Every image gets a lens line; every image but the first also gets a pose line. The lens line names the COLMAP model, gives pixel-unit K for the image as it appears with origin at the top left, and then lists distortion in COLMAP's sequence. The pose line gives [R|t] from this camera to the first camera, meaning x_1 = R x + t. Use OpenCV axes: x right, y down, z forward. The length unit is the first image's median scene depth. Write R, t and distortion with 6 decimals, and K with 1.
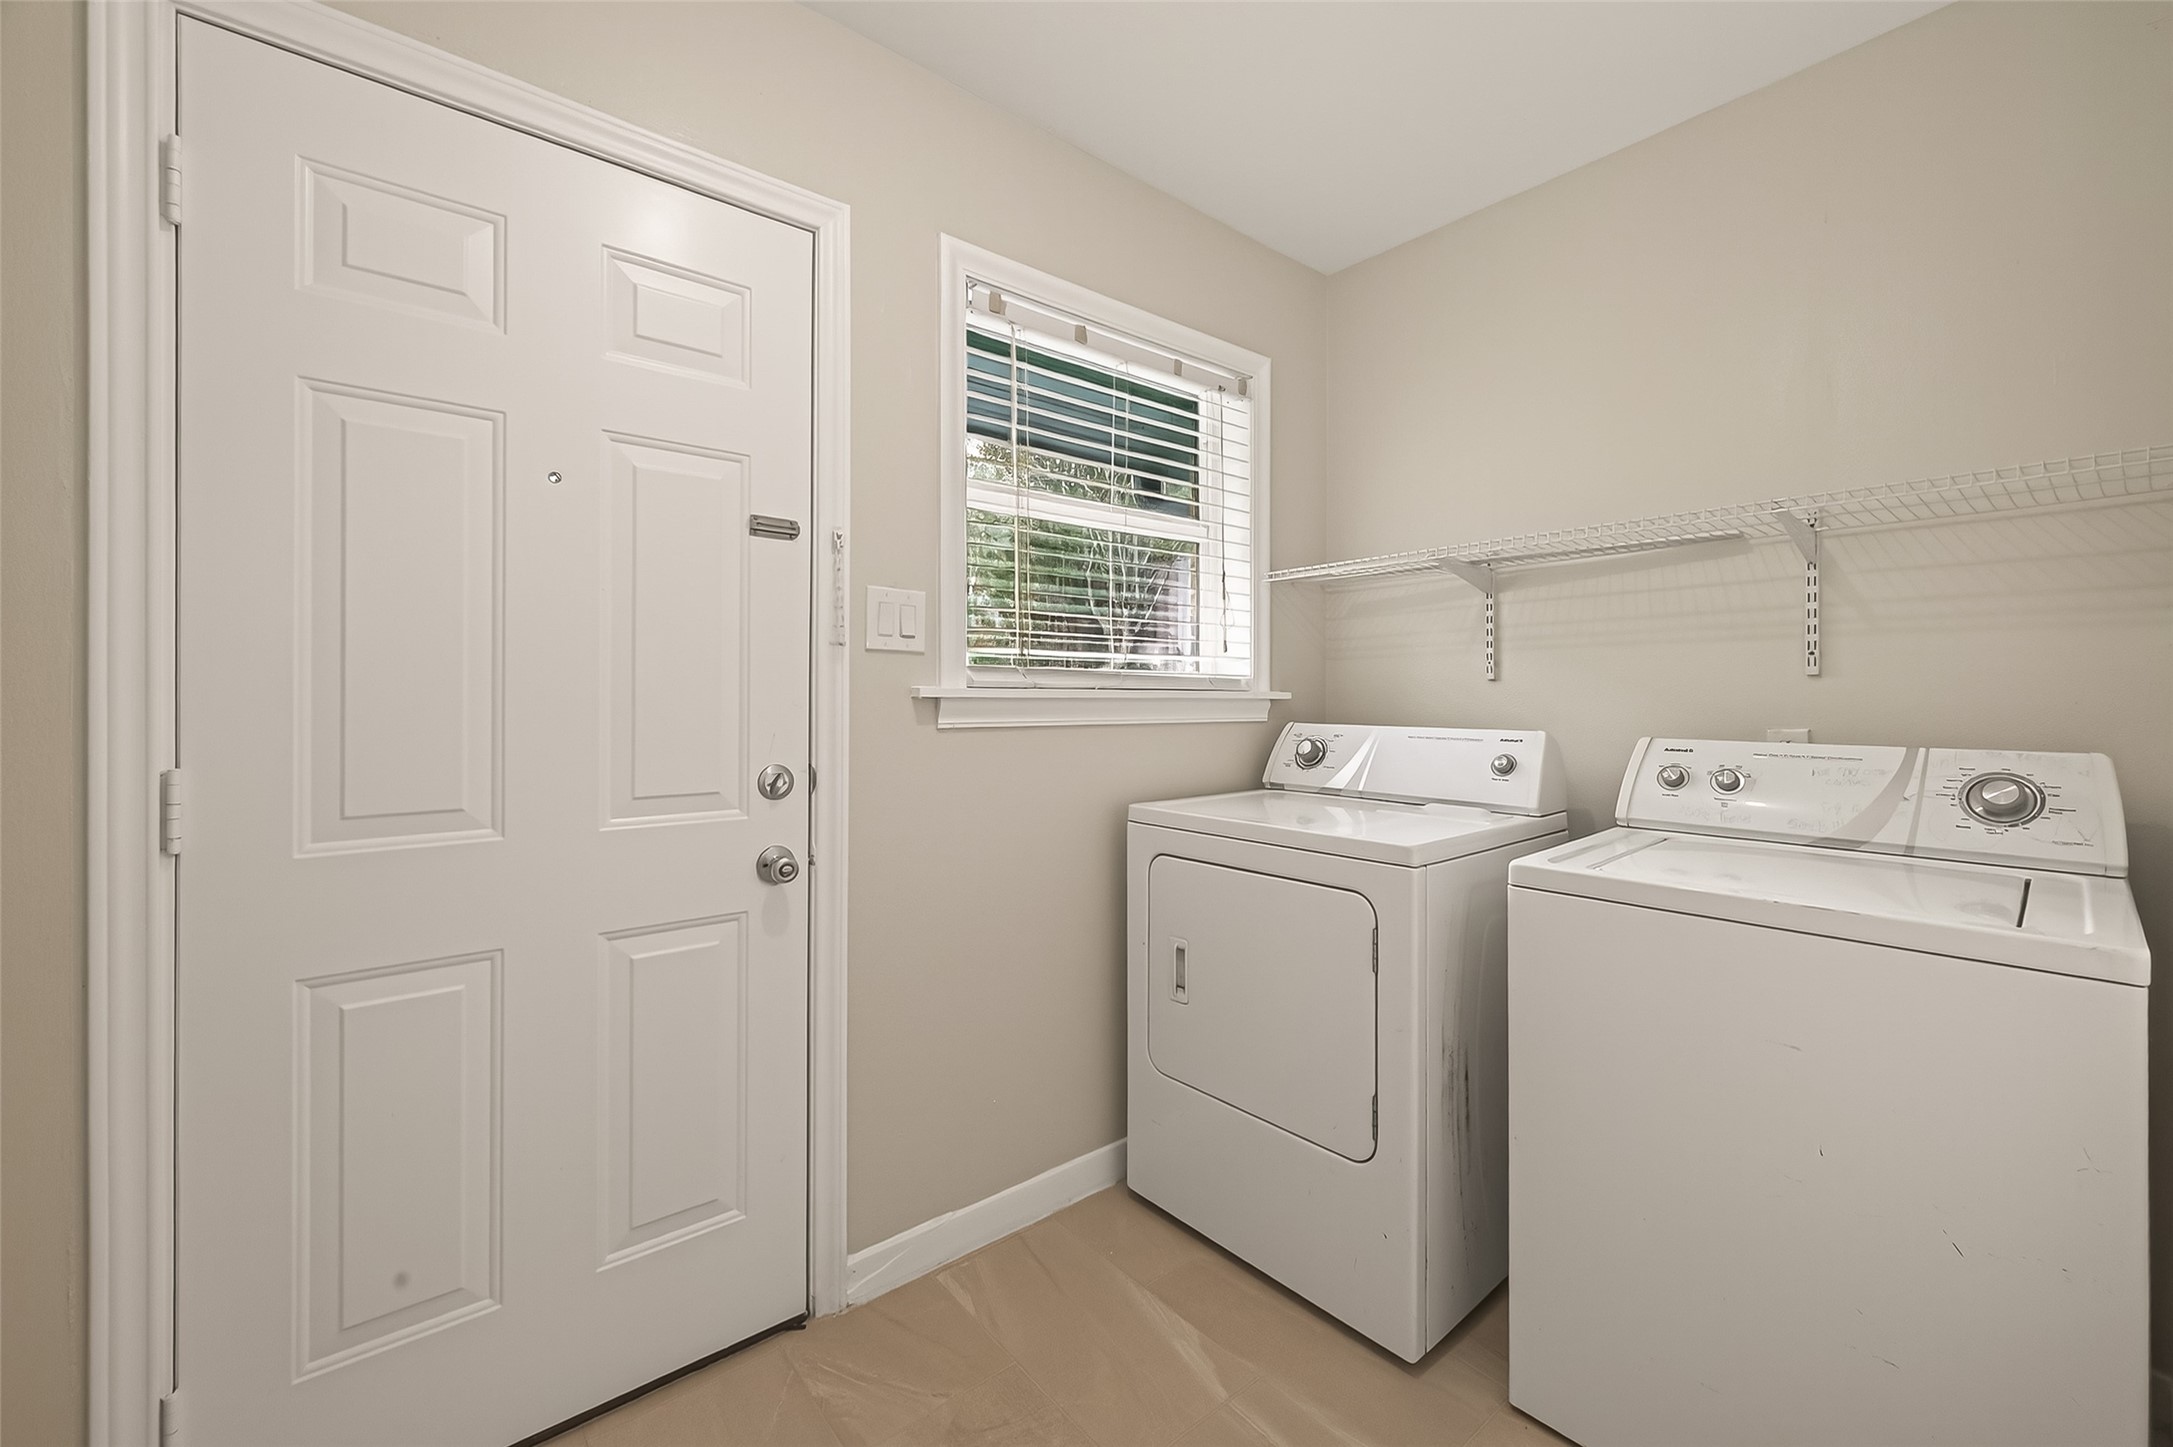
lens RADIAL K [[890.6, 0, 1144.3], [0, 890.6, 686.7], [0, 0, 1]] dist [0.001387, -0.000004]
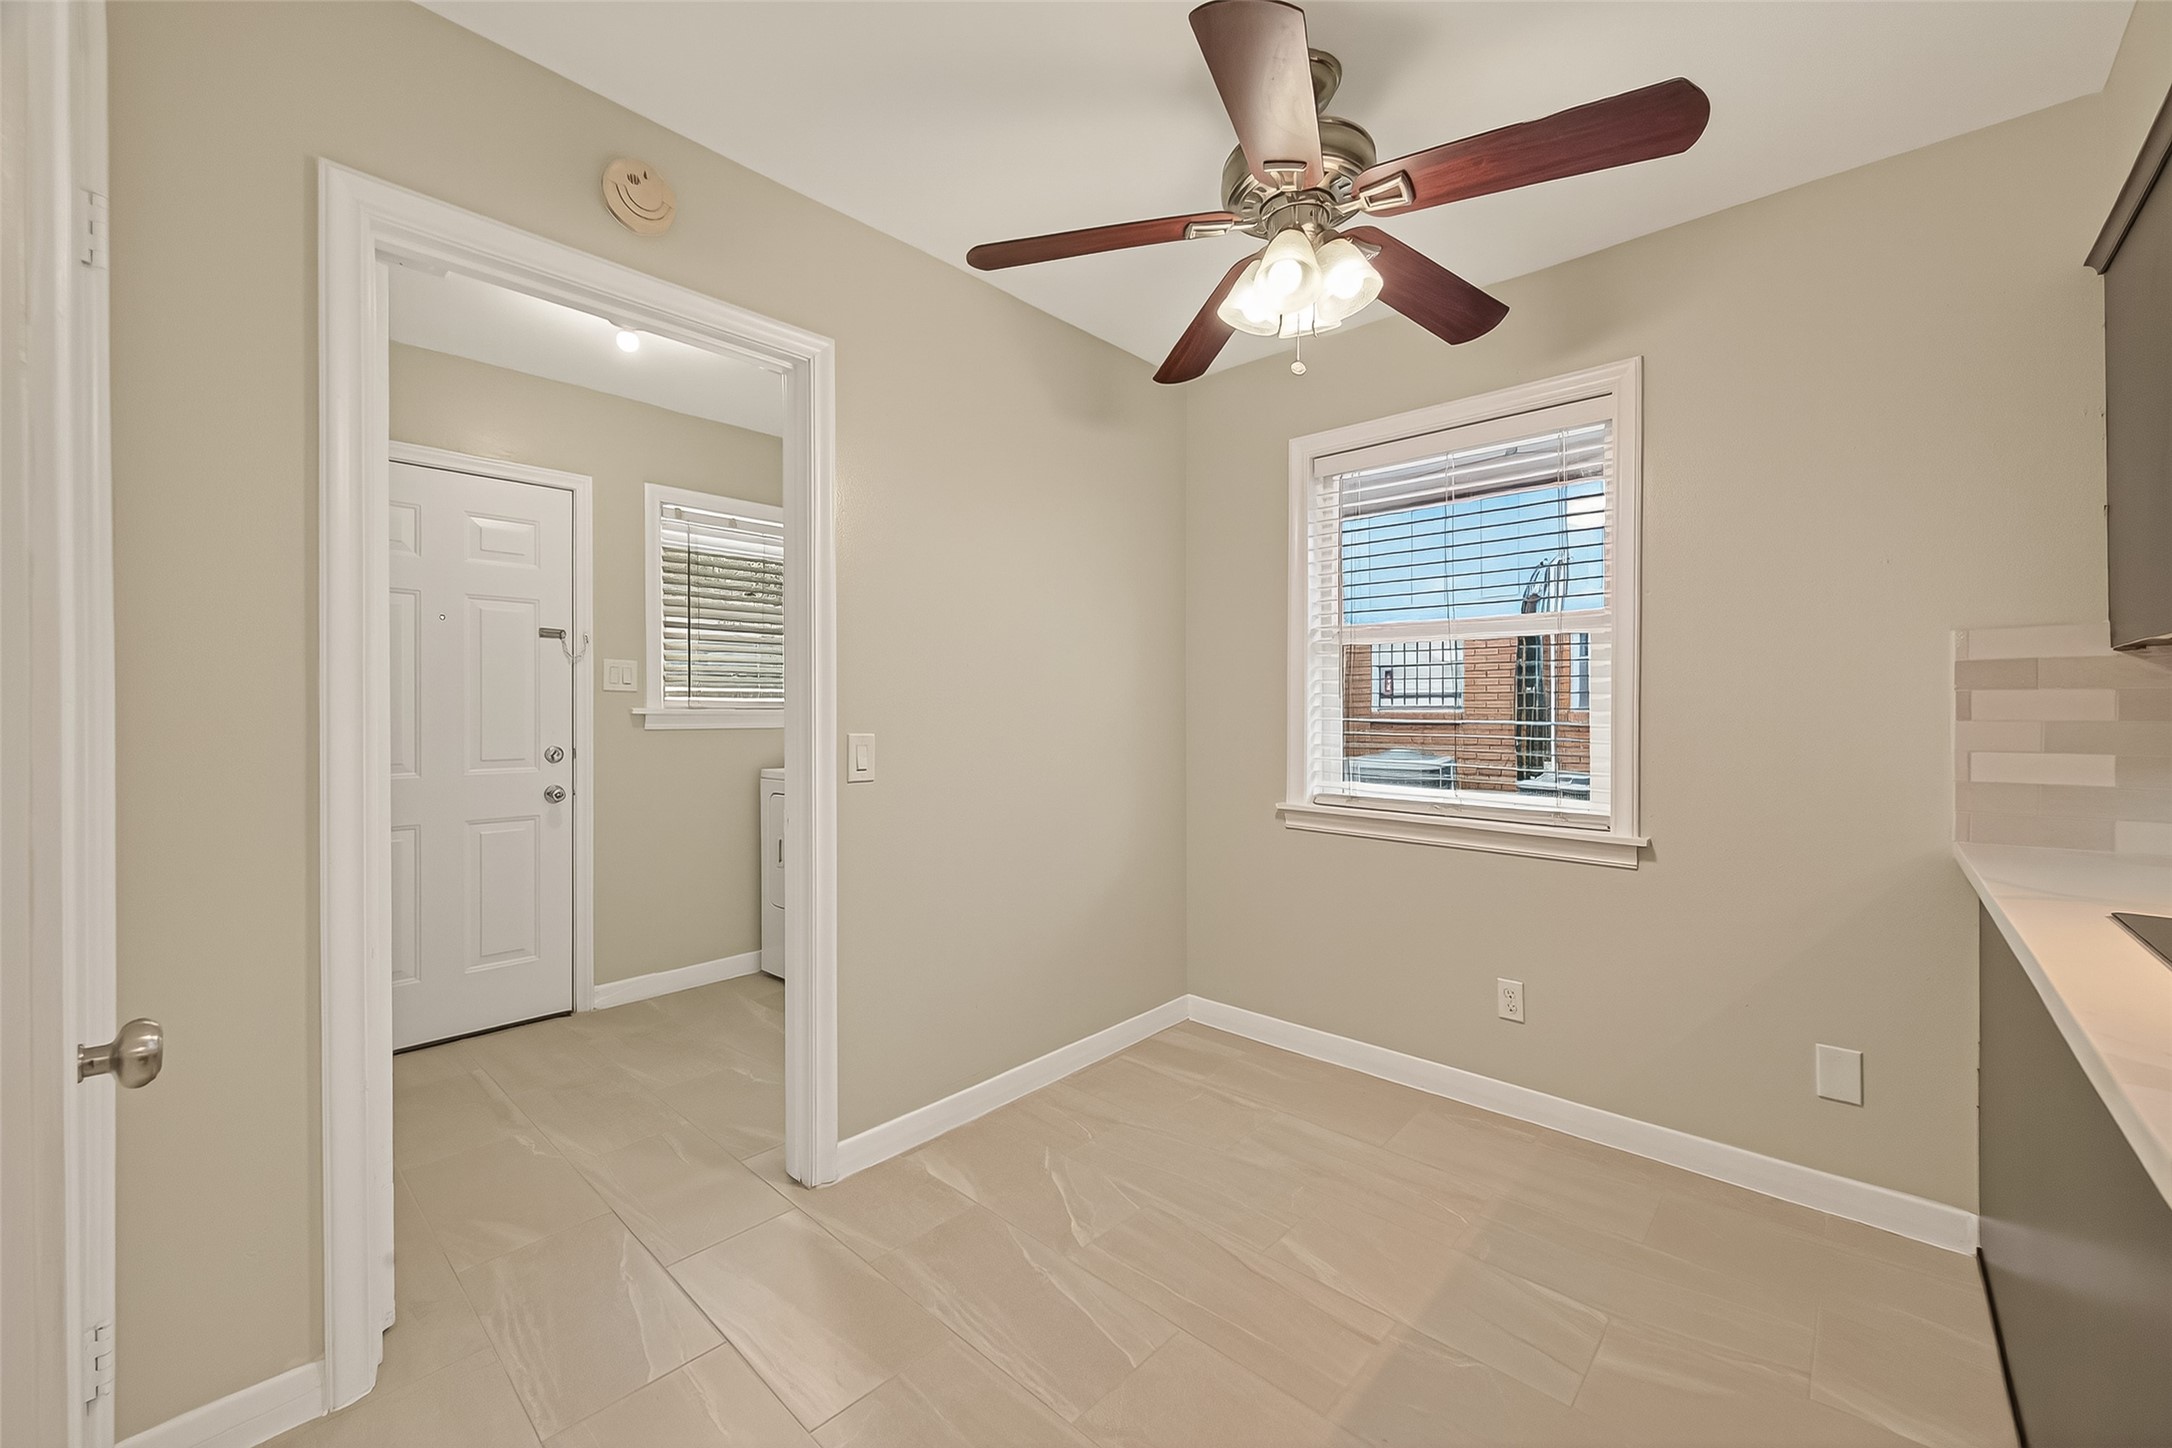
lens RADIAL K [[845.2, 0, 1094.3], [0, 845.2, 716.1], [0, 0, 1]] dist [0.005483, -0.001495]
pose [[0.995685, -0.005179, 0.092655, 0.662250], [0.005107, 0.999986, 0.001014, 0.021815], [-0.092659, -0.000537, 0.995698, -1.093130]]
